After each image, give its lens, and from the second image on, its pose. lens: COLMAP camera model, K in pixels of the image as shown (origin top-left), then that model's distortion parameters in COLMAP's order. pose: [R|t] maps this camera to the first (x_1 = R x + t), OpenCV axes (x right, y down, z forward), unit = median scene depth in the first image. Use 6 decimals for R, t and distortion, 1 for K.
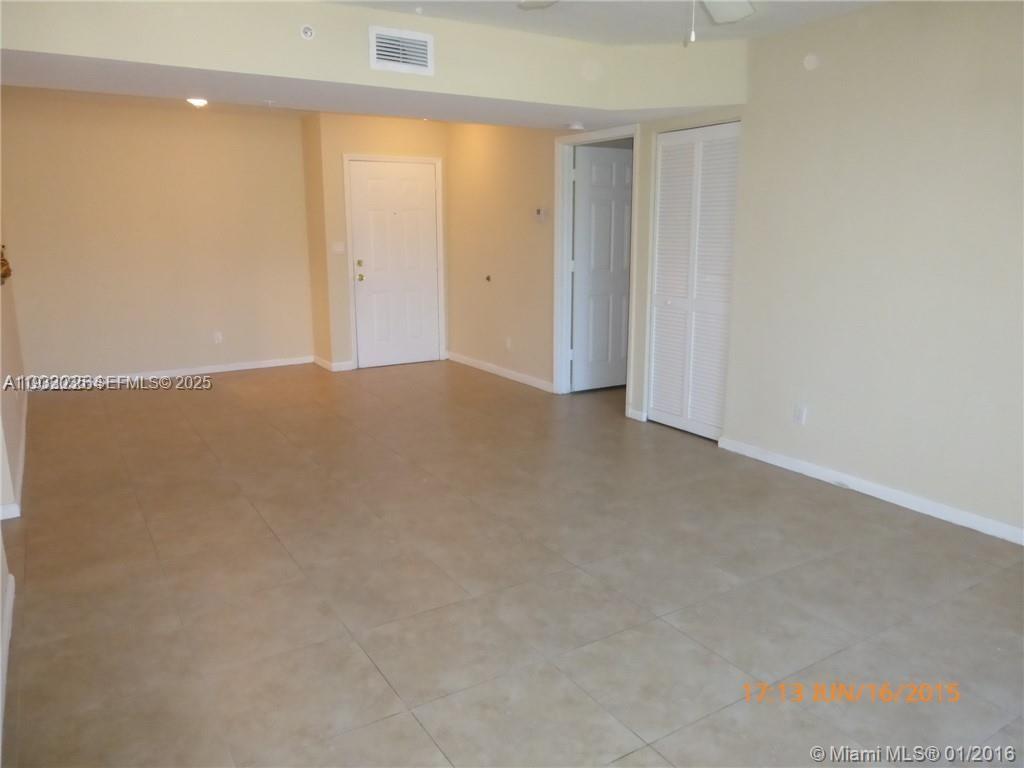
lens RADIAL K [[744.6, 0, 513.6], [0, 744.6, 383.9], [0, 0, 1]] dist [-0.026495, 0.022321]
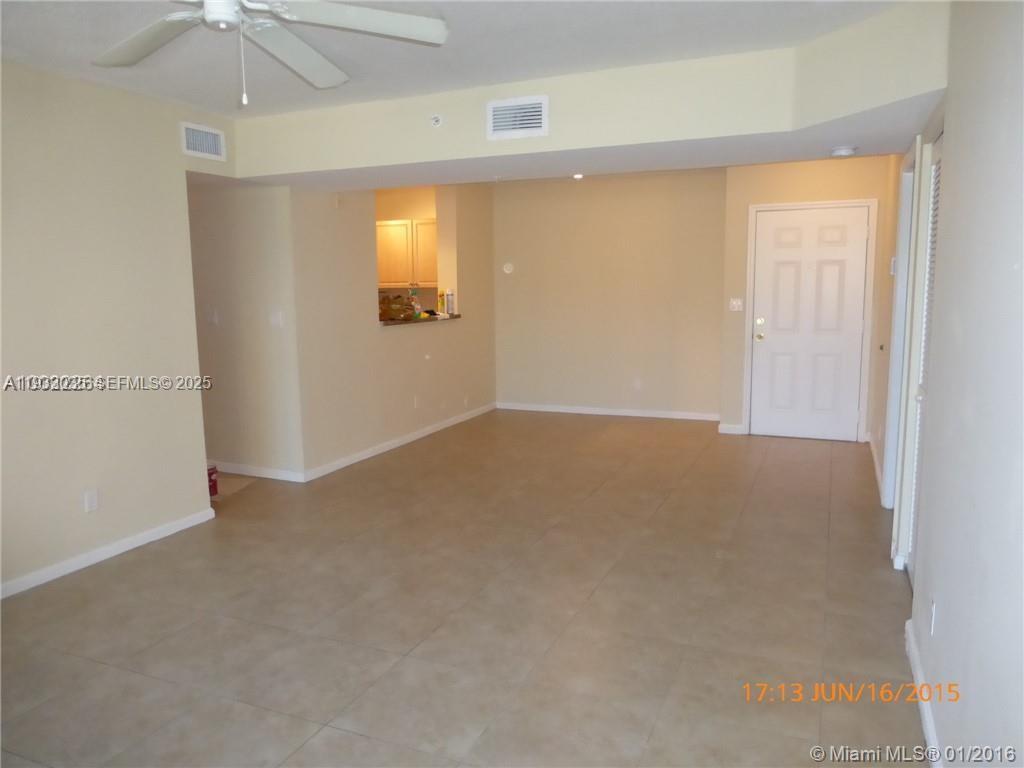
lens RADIAL K [[744.6, 0, 511.5], [0, 744.6, 383.6], [0, 0, 1]] dist [-0.026495, 0.022321]
pose [[0.561471, 0.105961, -0.820684, 0.718380], [-0.159224, 0.987069, 0.018510, -0.102046], [0.812033, 0.120280, 0.571082, 0.443639]]
